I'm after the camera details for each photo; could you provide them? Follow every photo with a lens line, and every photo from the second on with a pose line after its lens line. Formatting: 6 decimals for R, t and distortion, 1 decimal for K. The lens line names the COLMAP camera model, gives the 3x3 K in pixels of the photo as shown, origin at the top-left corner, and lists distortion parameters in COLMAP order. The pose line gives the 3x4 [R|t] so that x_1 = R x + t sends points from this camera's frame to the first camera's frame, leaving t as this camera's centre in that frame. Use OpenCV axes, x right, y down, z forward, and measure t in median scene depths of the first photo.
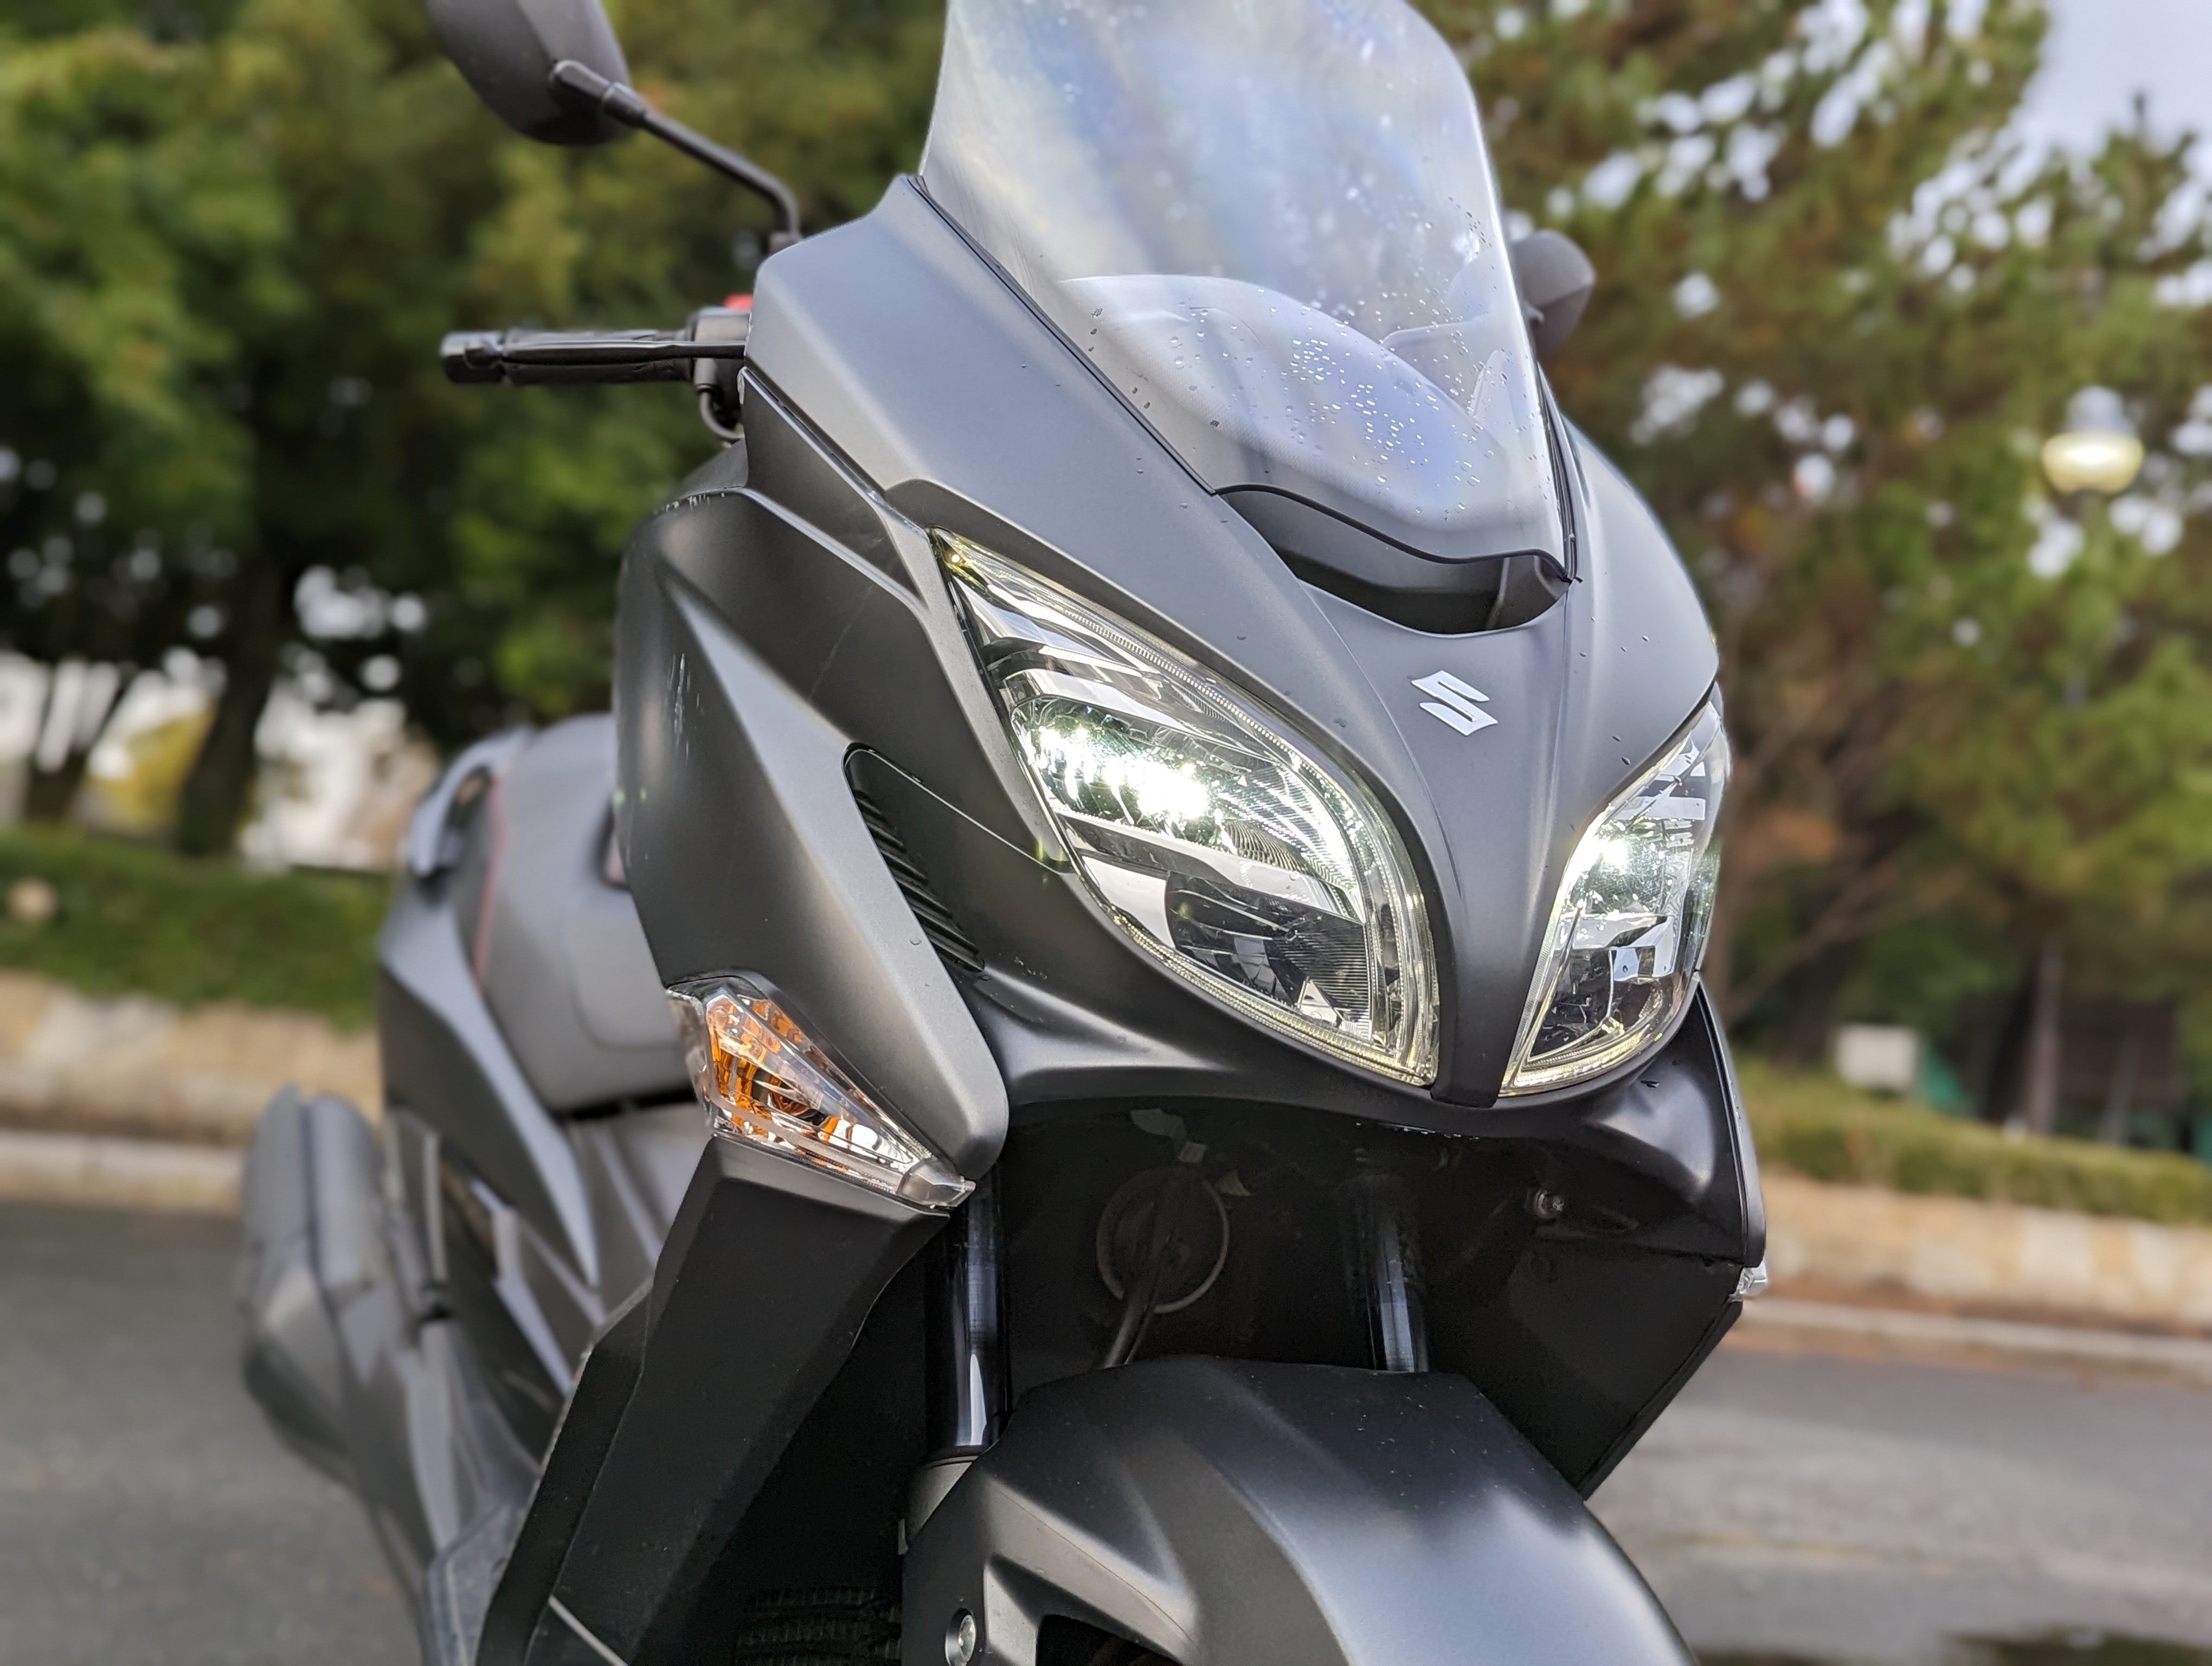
lens RADIAL K [[2321.2, 0, 1129.1], [0, 2321.2, 801.8], [0, 0, 1]] dist [0.053217, -0.037297]
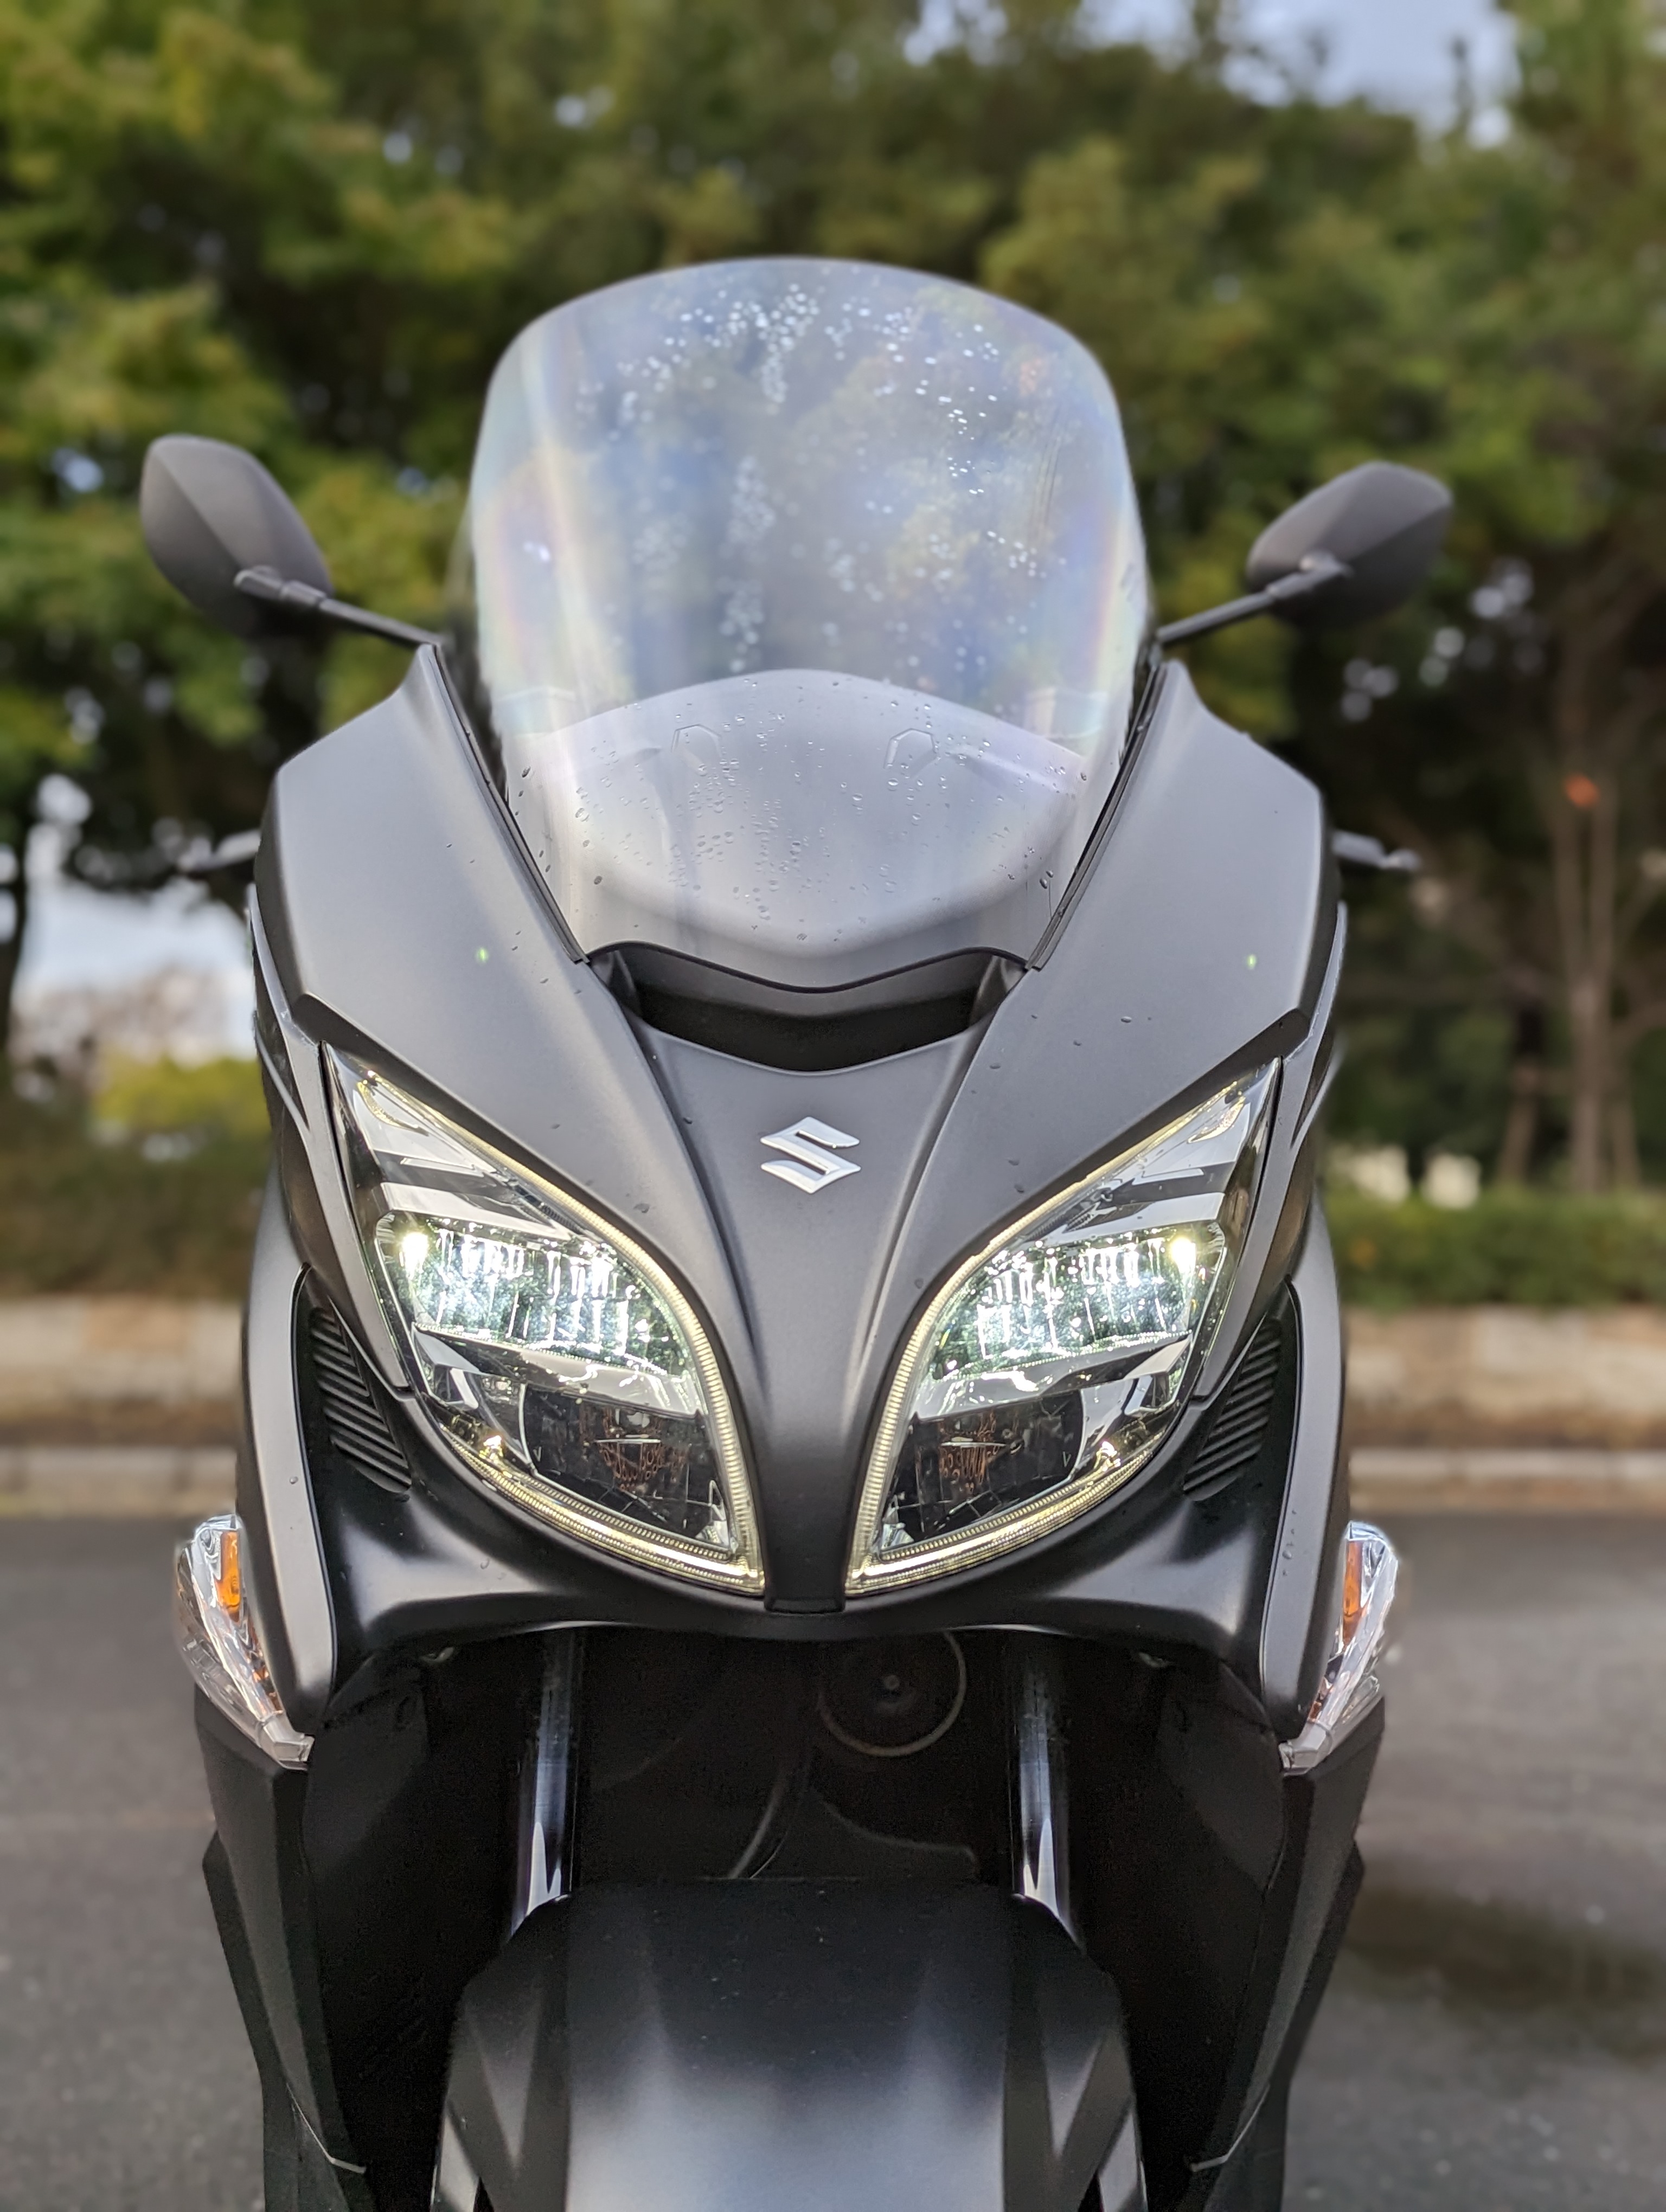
lens RADIAL K [[2321.2, 0, 845.2], [0, 2321.2, 1075.9], [0, 0, 1]] dist [0.053217, -0.037297]
pose [[0.921739, -0.140782, -0.361354, 0.371756], [0.147990, 0.988958, -0.007803, -0.049043], [0.358463, -0.046285, 0.932396, 0.120352]]
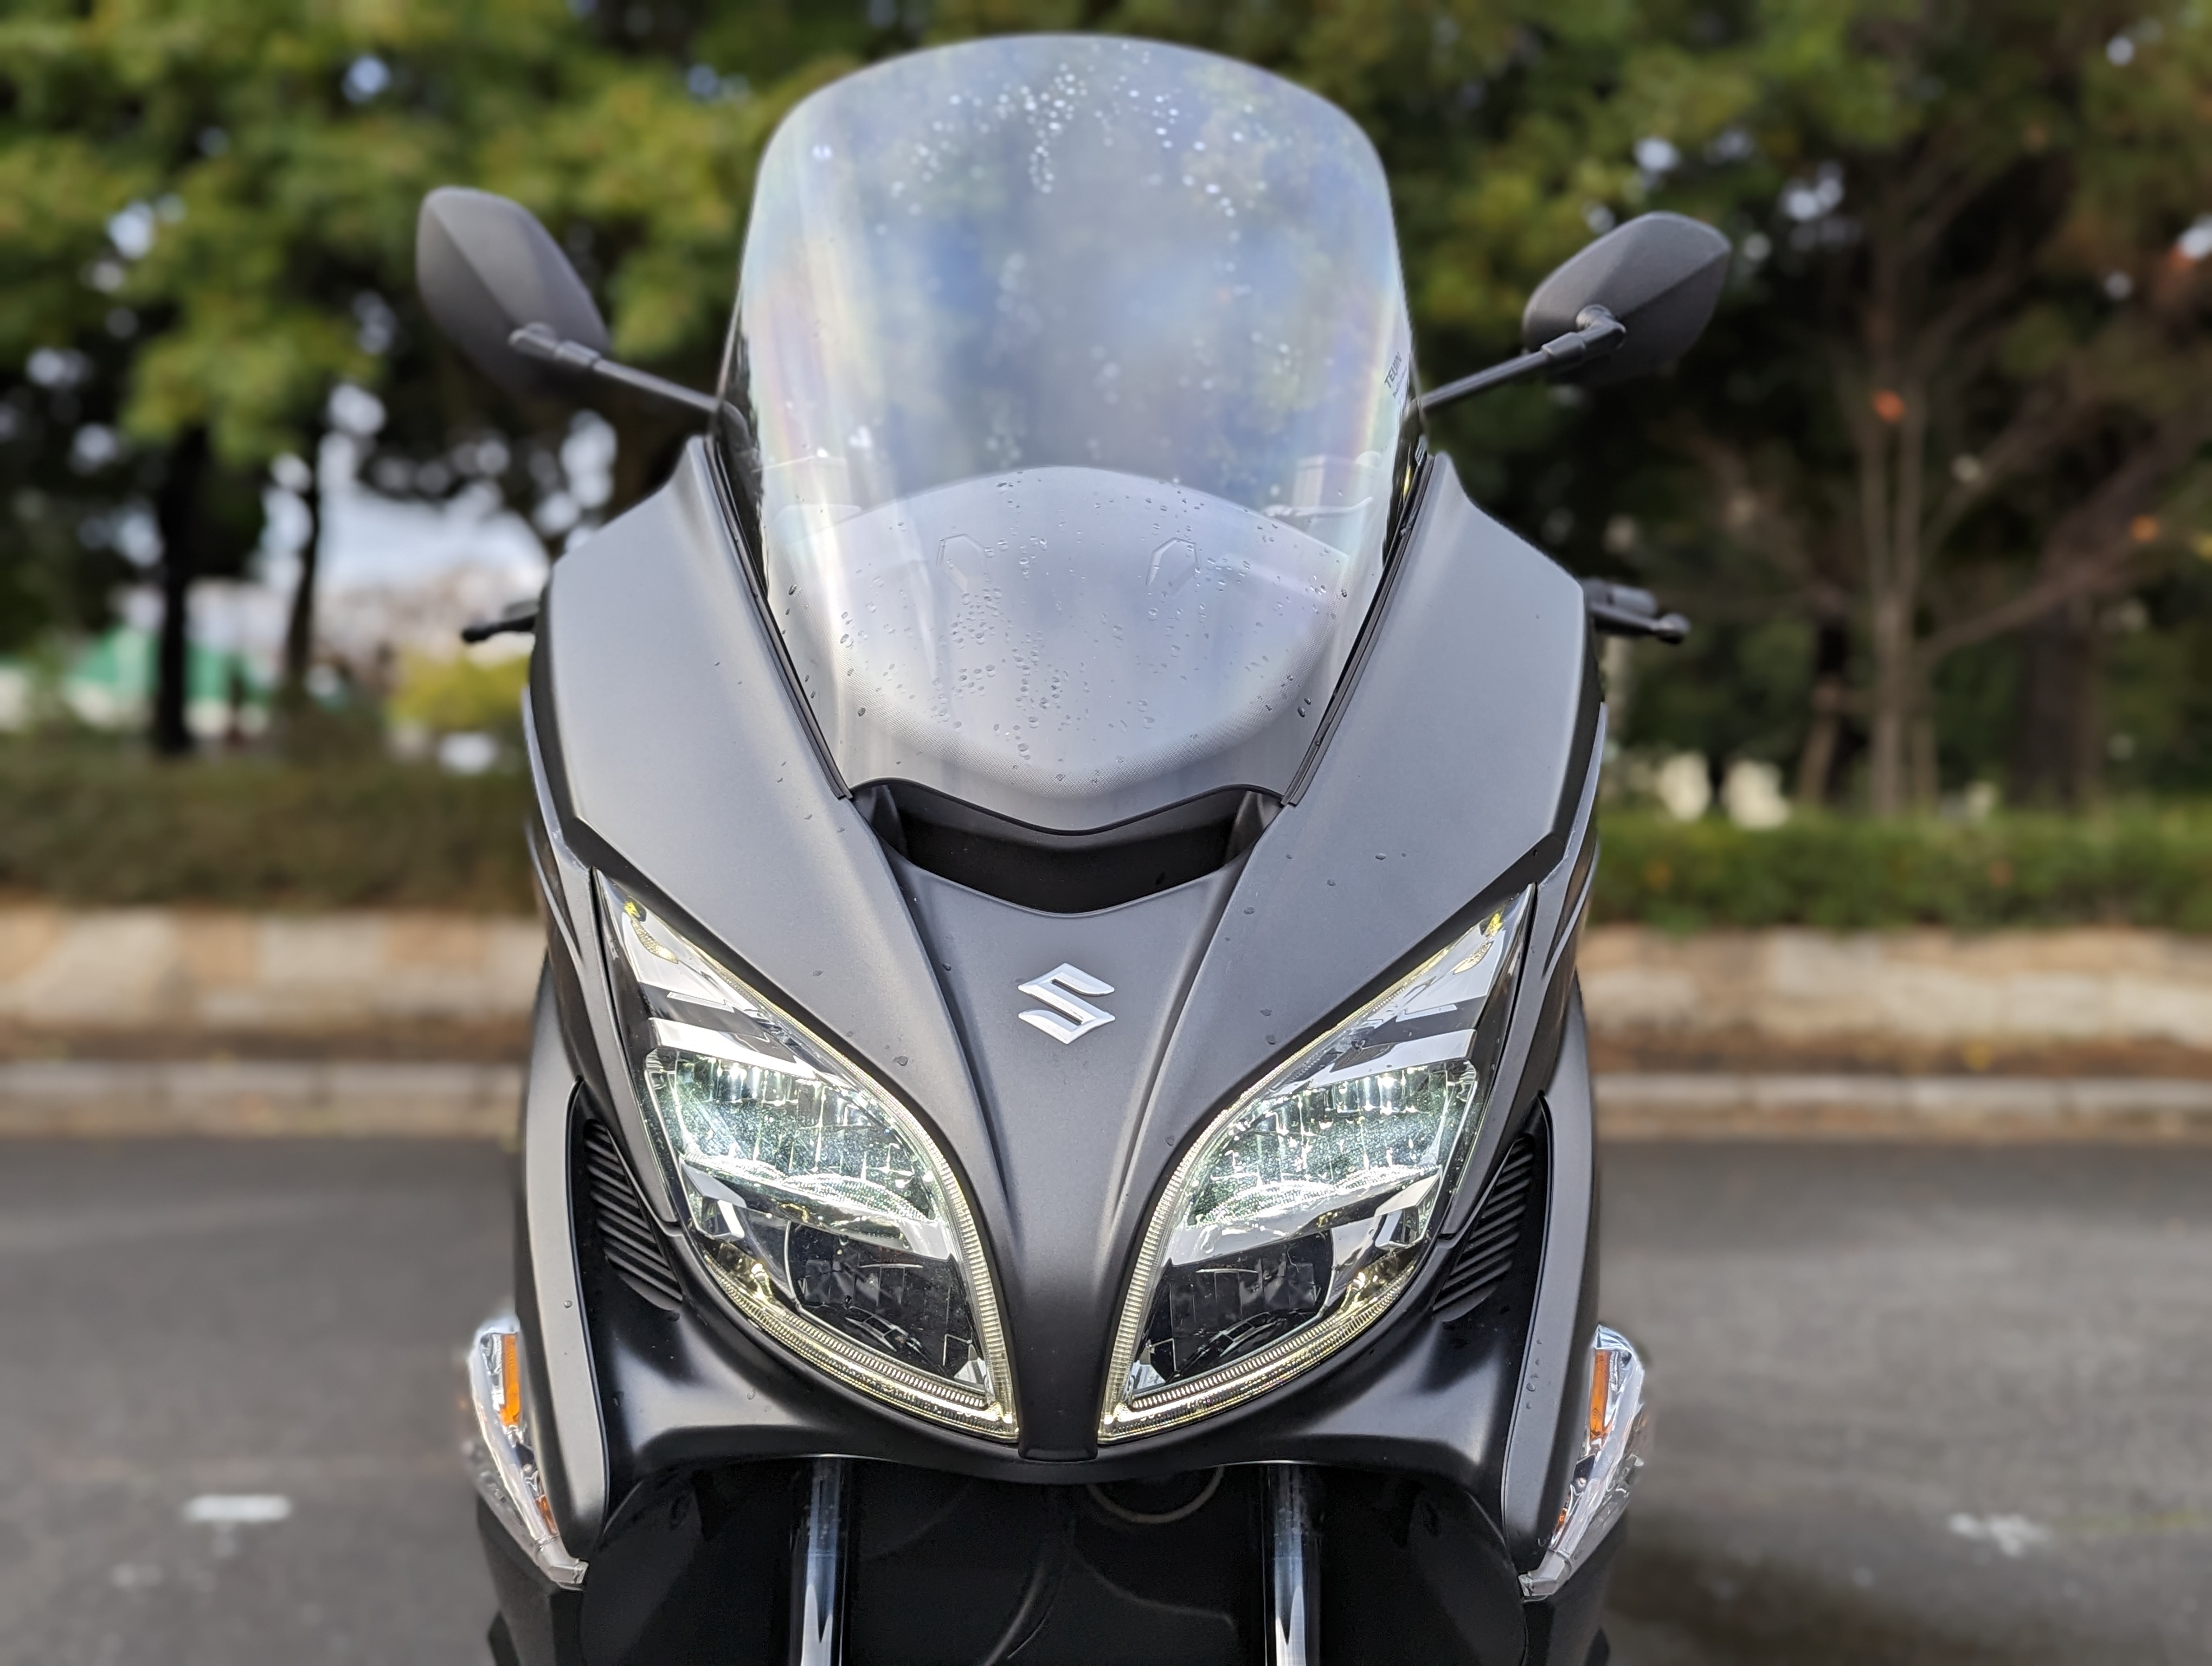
lens RADIAL K [[2332.0, 0, 1101.4], [0, 2332.0, 806.2], [0, 0, 1]] dist [0.045918, -0.035799]
pose [[0.915666, -0.117119, -0.384499, 0.398769], [0.145252, 0.988378, 0.044849, -0.122734], [0.374778, -0.096916, 0.922035, 0.115591]]
